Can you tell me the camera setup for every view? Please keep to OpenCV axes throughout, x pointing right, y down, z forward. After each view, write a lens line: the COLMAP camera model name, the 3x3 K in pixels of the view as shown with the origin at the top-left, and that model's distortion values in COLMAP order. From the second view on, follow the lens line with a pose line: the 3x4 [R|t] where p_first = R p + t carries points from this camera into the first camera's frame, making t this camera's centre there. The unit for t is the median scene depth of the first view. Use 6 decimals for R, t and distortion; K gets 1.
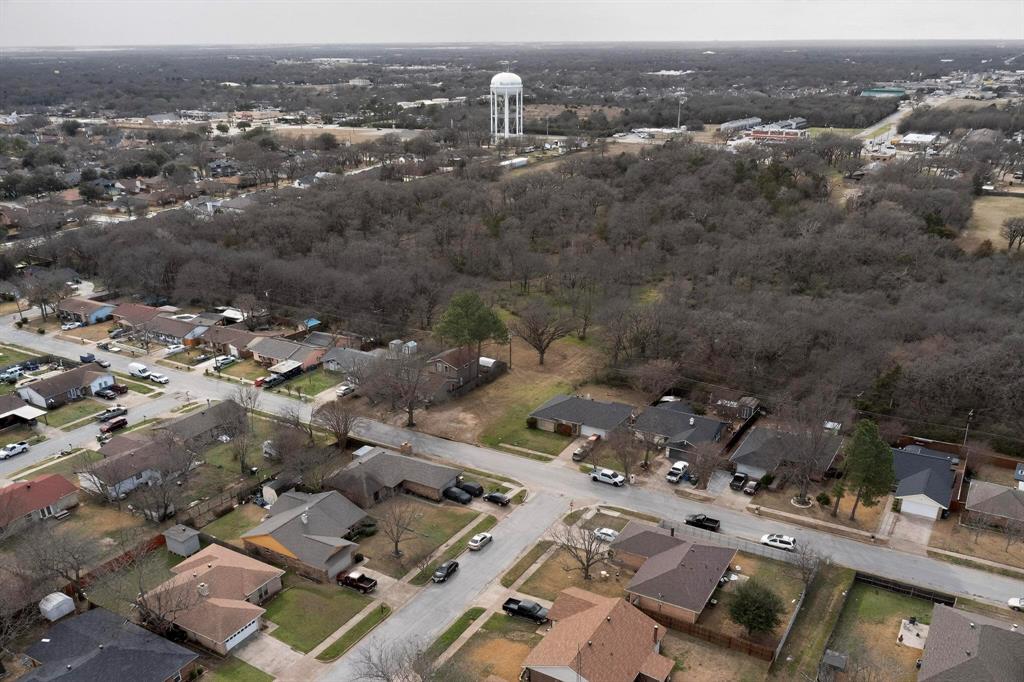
lens RADIAL K [[873.0, 0, 514.6], [0, 873.0, 315.1], [0, 0, 1]] dist [-0.007519, -0.011028]
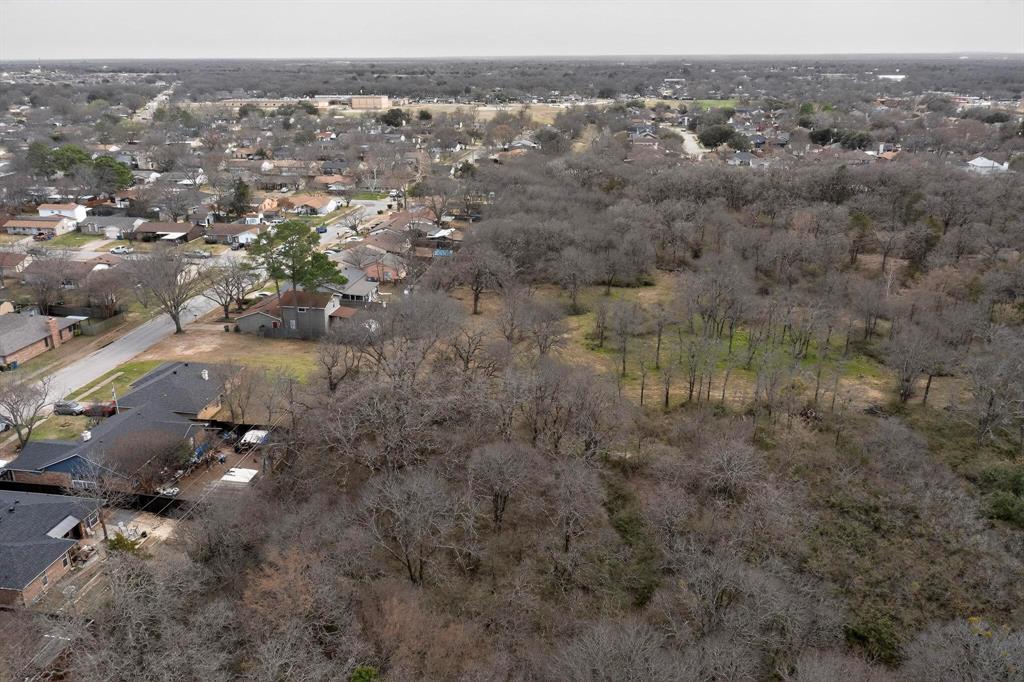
lens RADIAL K [[808.0, 0, 511.7], [0, 808.0, 316.8], [0, 0, 1]] dist [-0.011956, -0.007489]
pose [[0.378090, 0.280851, -0.882140, 0.650121], [-0.268890, 0.945109, 0.185651, -0.122005], [0.885859, 0.167005, 0.432855, 0.799016]]
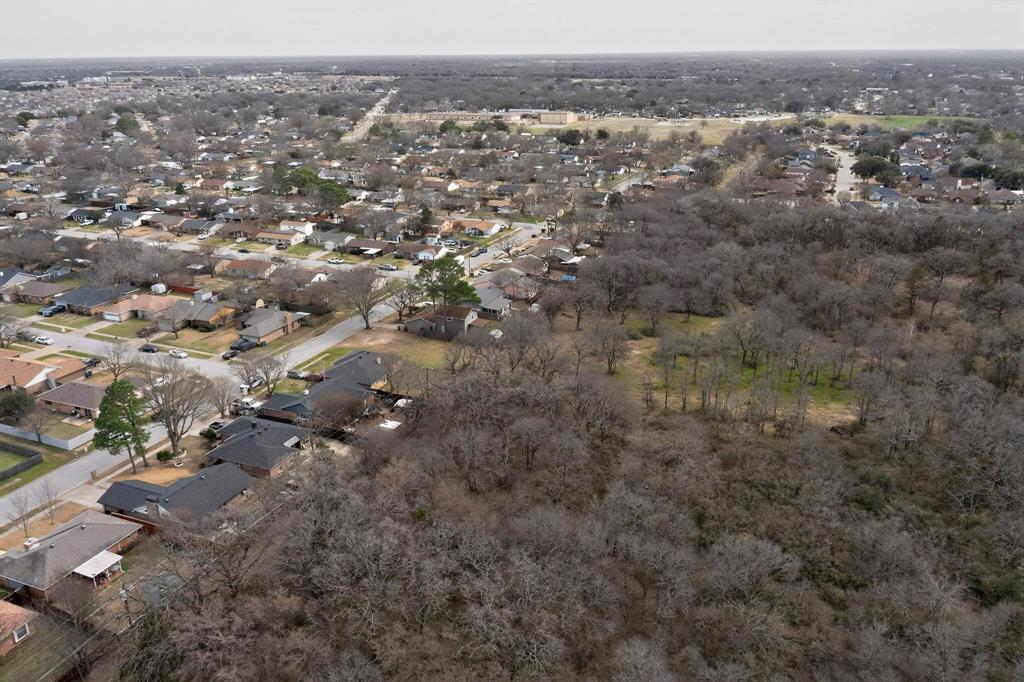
lens RADIAL K [[808.0, 0, 511.7], [0, 808.0, 316.8], [0, 0, 1]] dist [-0.011956, -0.007489]
pose [[0.143104, 0.304407, -0.941731, 0.907423], [-0.283403, 0.924283, 0.255702, -0.227700], [0.948264, 0.230298, 0.218539, 0.795324]]
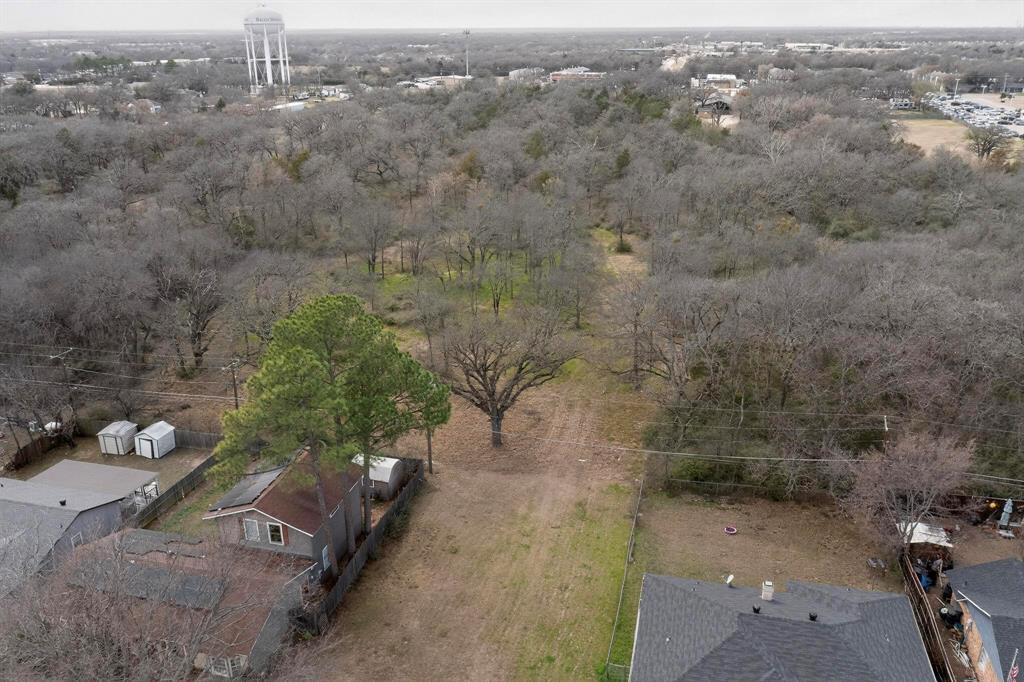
lens RADIAL K [[808.0, 0, 511.7], [0, 808.0, 316.8], [0, 0, 1]] dist [-0.011956, -0.007489]
pose [[0.956993, -0.096899, 0.273451, -0.063918], [0.085899, 0.994949, 0.051948, -0.025161], [-0.277104, -0.026225, 0.960482, 0.643899]]
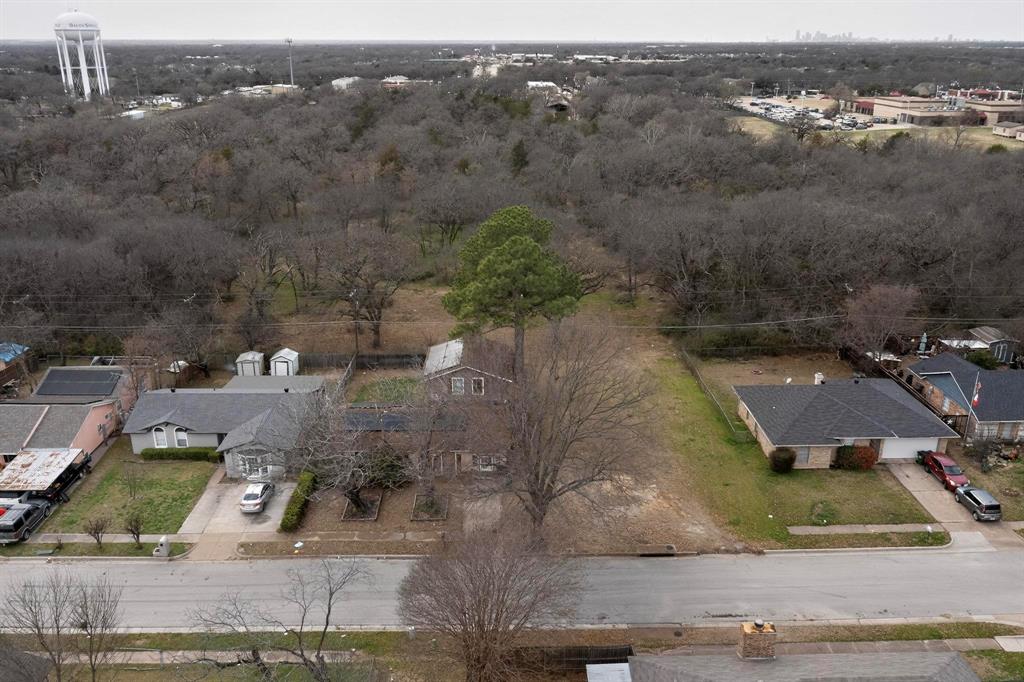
lens RADIAL K [[832.4, 0, 513.4], [0, 832.4, 314.7], [0, 0, 1]] dist [-0.013836, -0.001369]
pose [[0.854544, -0.155002, 0.495710, -0.248194], [0.147089, 0.987580, 0.055240, 0.005166], [-0.498115, 0.025708, 0.866730, 0.585249]]
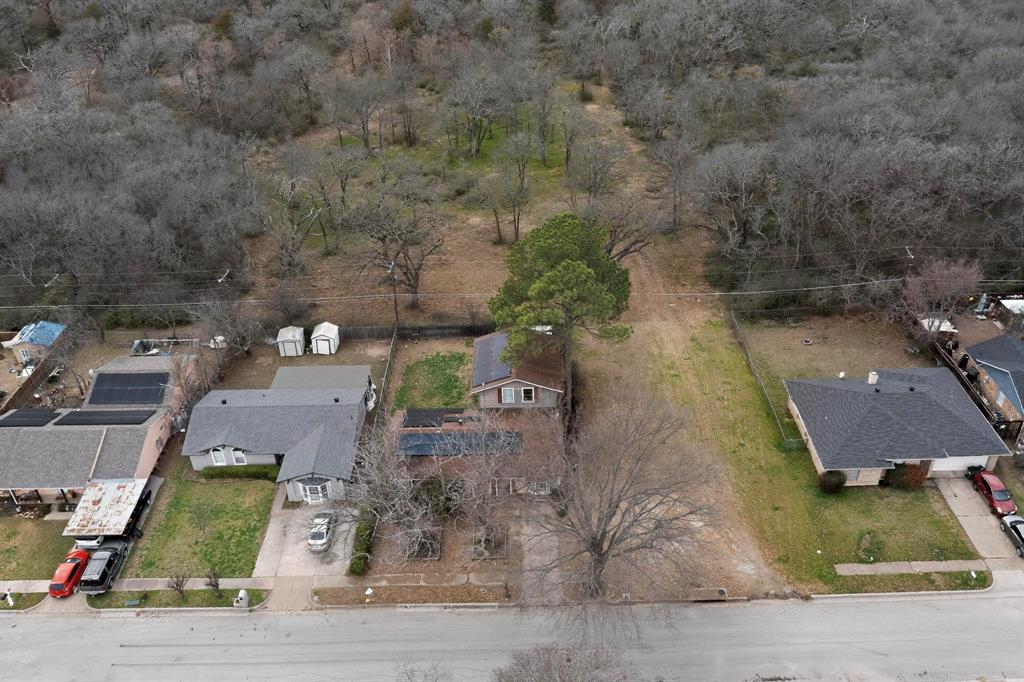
lens RADIAL K [[873.0, 0, 514.6], [0, 873.0, 315.1], [0, 0, 1]] dist [-0.007519, -0.011028]
pose [[0.859552, -0.282339, 0.425975, -0.242649], [0.168079, 0.943344, 0.286097, -0.096223], [-0.482618, -0.174318, 0.858309, 0.591992]]
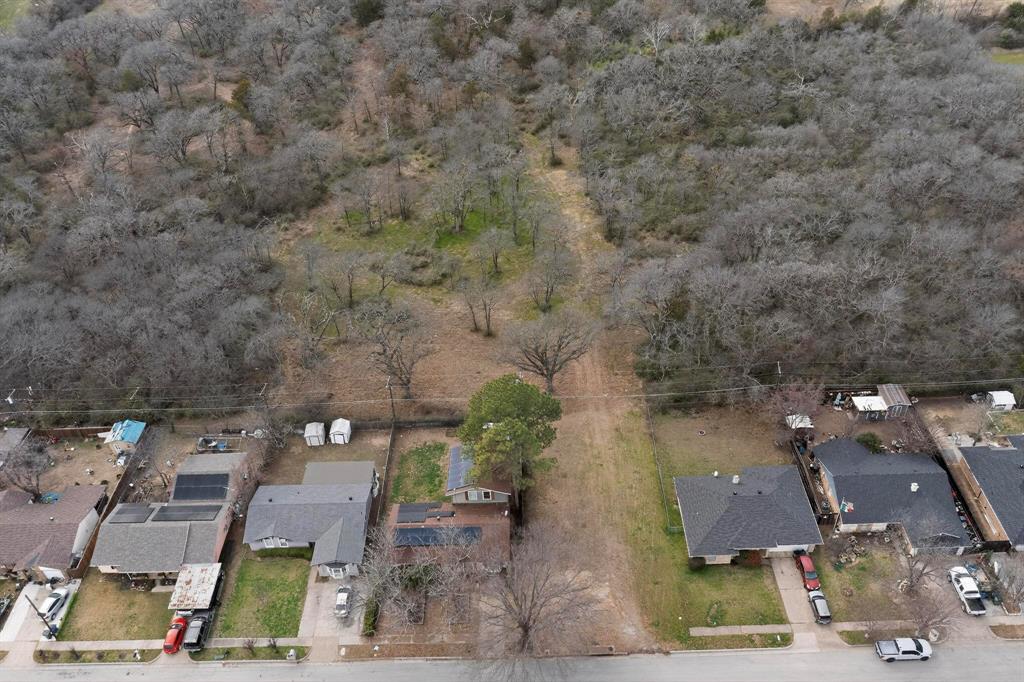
lens RADIAL K [[862.2, 0, 513.2], [0, 862.2, 312.5], [0, 0, 1]] dist [-0.010526, -0.003876]
pose [[0.860830, -0.329859, 0.387511, -0.238162], [0.183122, 0.911256, 0.368889, -0.257949], [-0.474803, -0.246589, 0.844841, 0.477055]]
